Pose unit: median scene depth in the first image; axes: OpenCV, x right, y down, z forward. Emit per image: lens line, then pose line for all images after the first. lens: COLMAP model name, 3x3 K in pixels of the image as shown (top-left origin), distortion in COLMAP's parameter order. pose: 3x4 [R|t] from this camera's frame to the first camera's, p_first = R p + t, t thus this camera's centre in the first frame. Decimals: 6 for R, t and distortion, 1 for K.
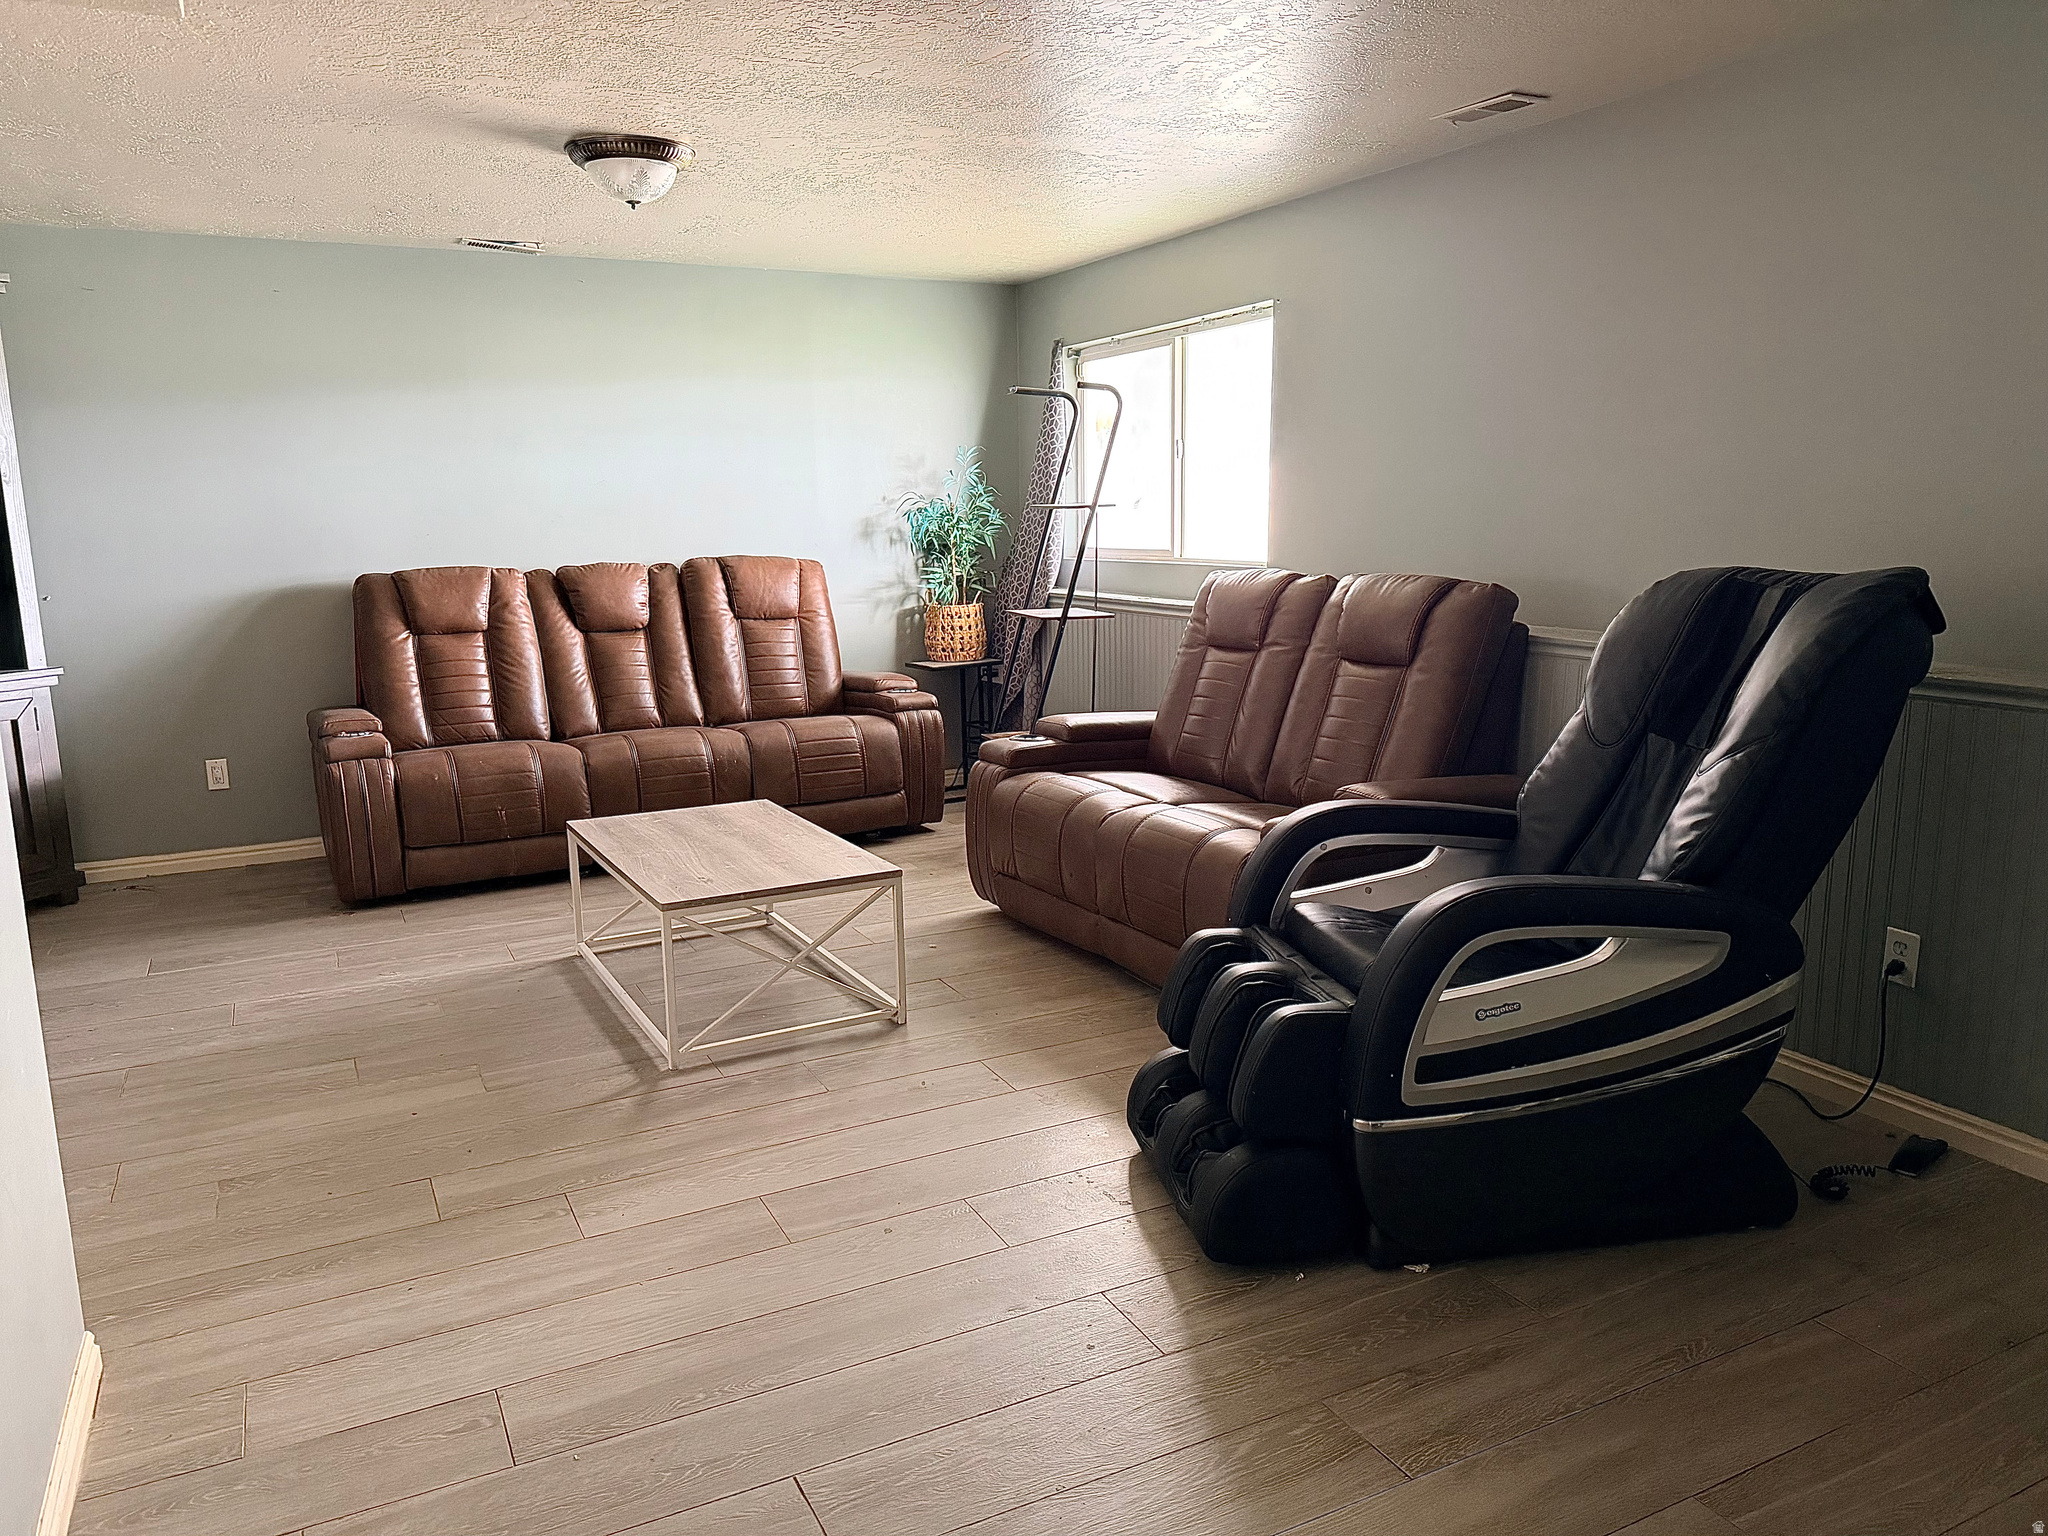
lens RADIAL K [[1457.6, 0, 1023.9], [0, 1457.6, 775.6], [0, 0, 1]] dist [0.009071, -0.010732]
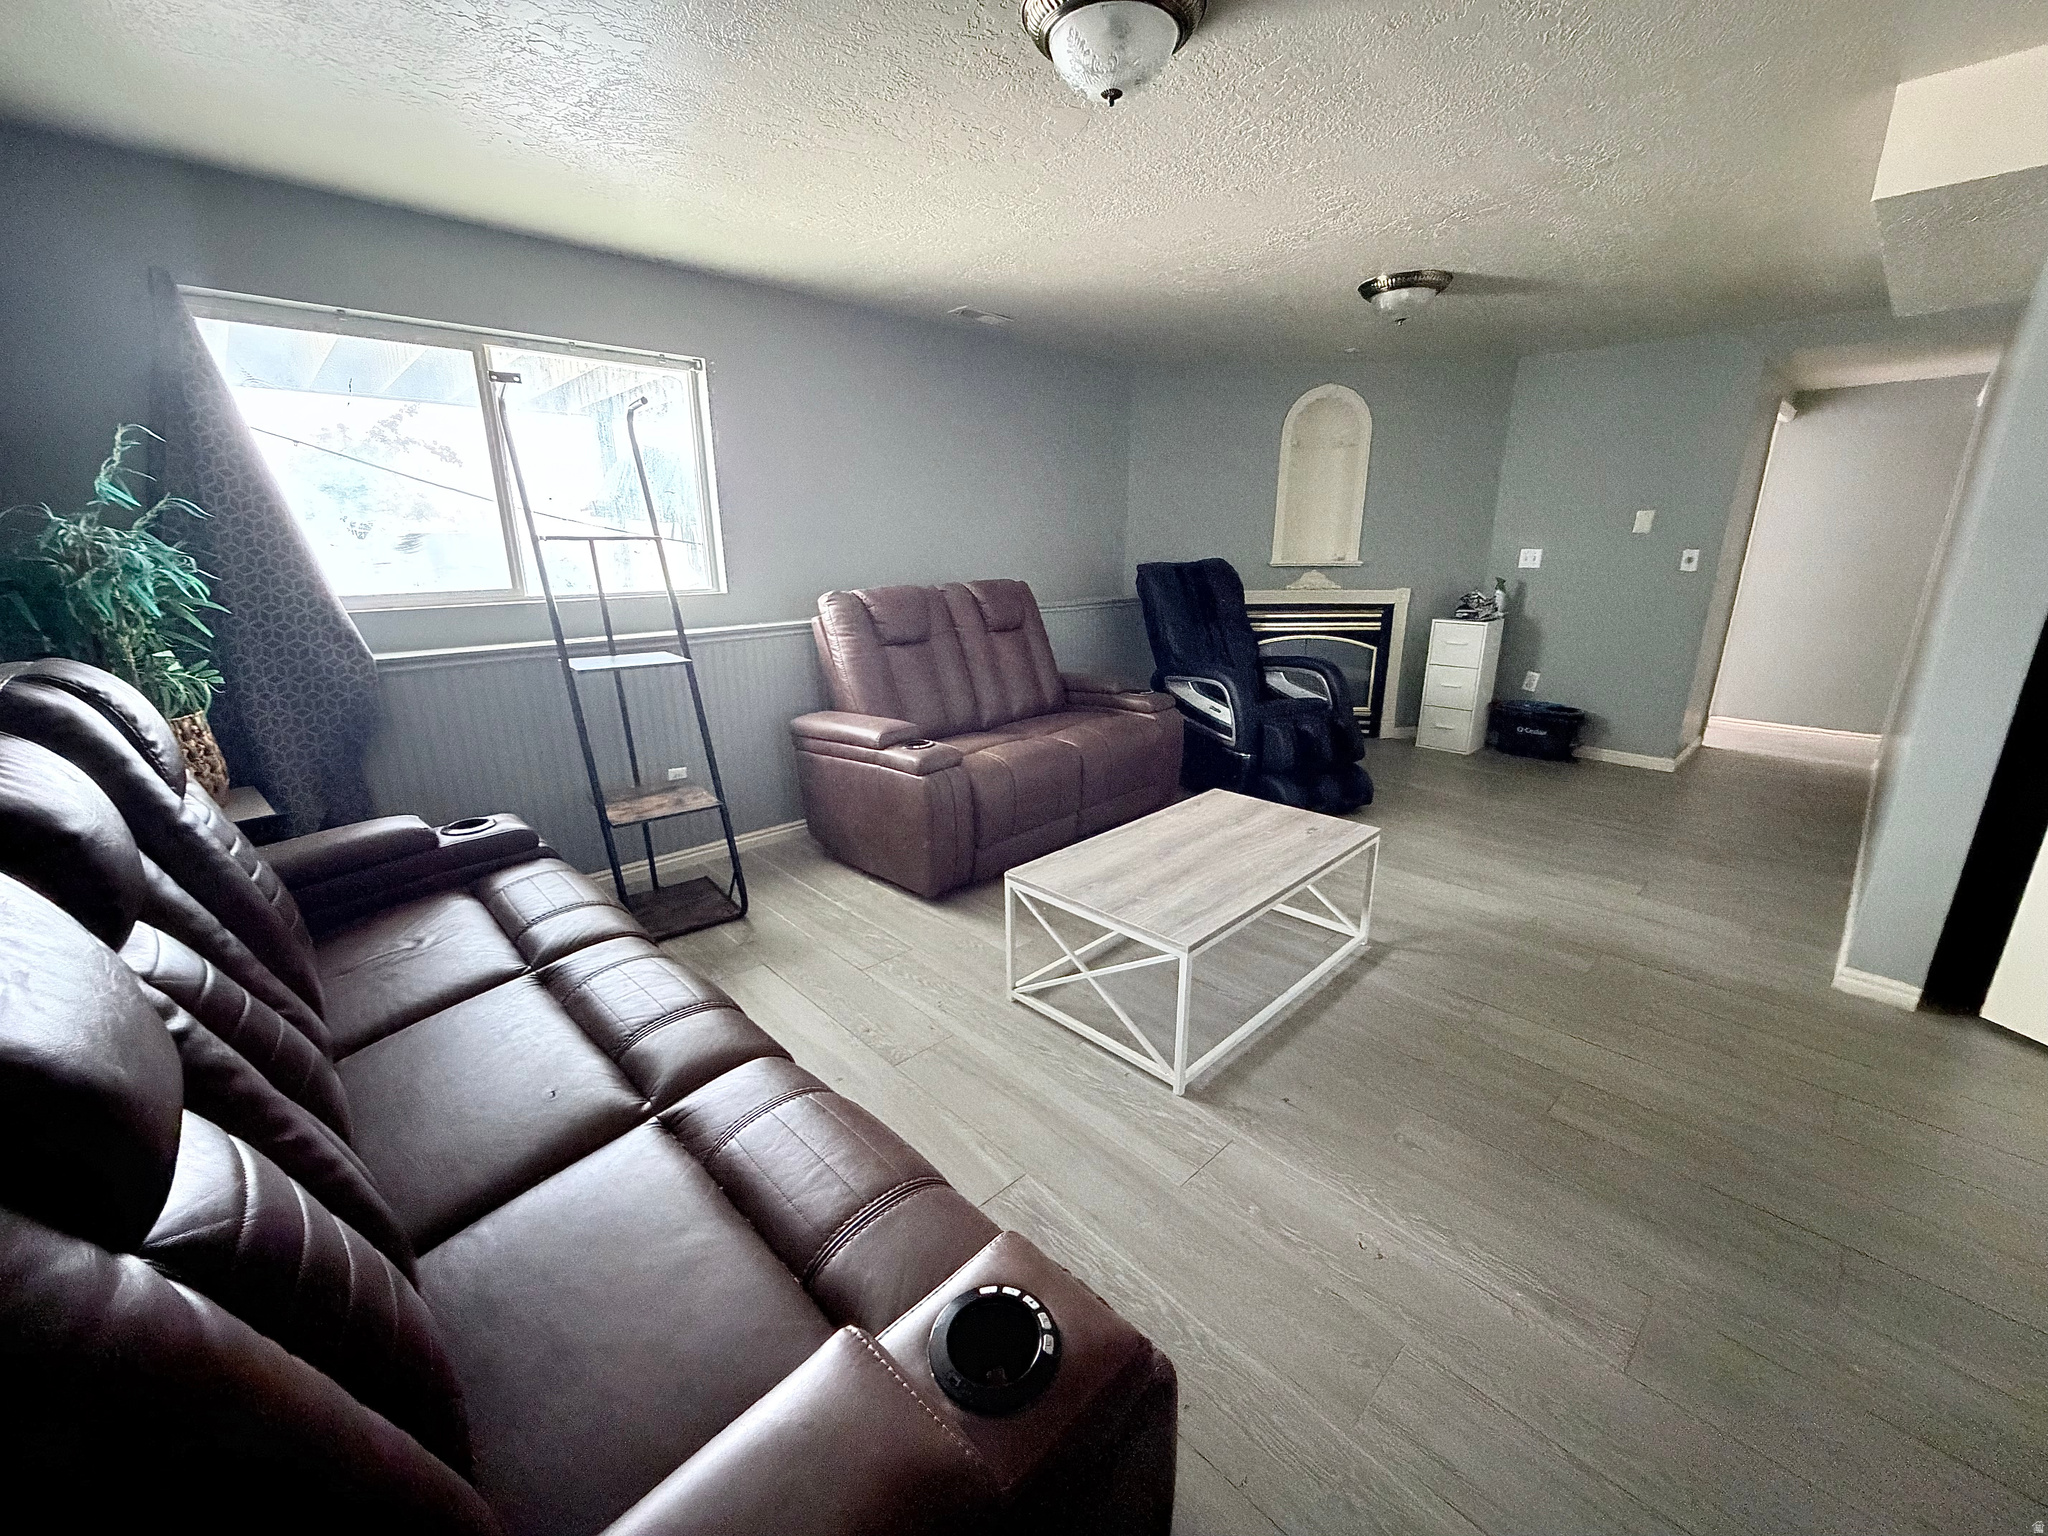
lens RADIAL K [[829.4, 0, 1025.4], [0, 829.4, 755.5], [0, 0, 1]] dist [-0.009875, -0.000416]
pose [[-0.281858, -0.262573, 0.922828, -0.701219], [0.180678, 0.930091, 0.319823, -0.235217], [-0.942291, 0.256879, -0.214713, 1.200534]]
